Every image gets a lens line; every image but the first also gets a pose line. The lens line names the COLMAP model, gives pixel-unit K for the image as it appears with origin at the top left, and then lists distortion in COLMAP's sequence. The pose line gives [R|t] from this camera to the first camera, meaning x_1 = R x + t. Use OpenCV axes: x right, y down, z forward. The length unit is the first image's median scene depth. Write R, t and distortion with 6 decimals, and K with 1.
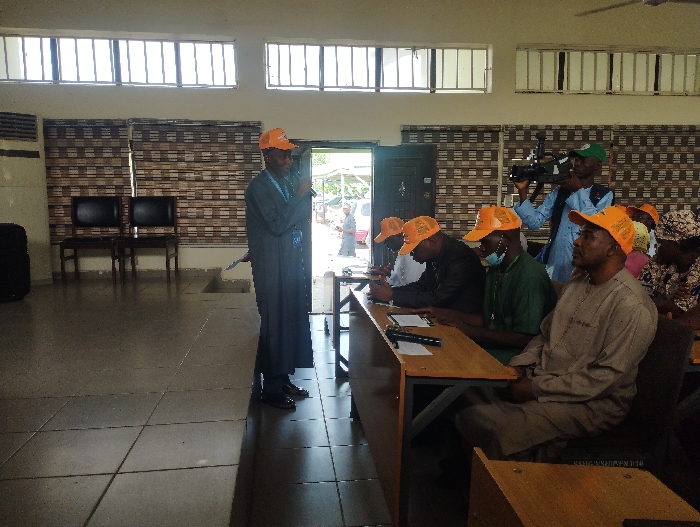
lens RADIAL K [[611.9, 0, 349.2], [0, 611.9, 260.7], [0, 0, 1]] dist [0.114259, -0.126446]
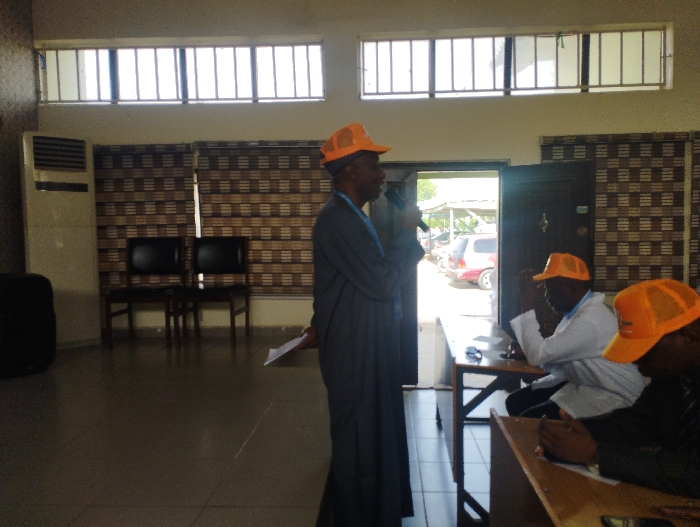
lens RADIAL K [[611.9, 0, 349.7], [0, 611.9, 258.6], [0, 0, 1]] dist [0.114259, -0.126446]
pose [[0.985238, -0.001749, -0.171178, -0.014435], [-0.008789, 0.998112, -0.060789, -0.027534], [0.170962, 0.061397, 0.983363, 0.238935]]
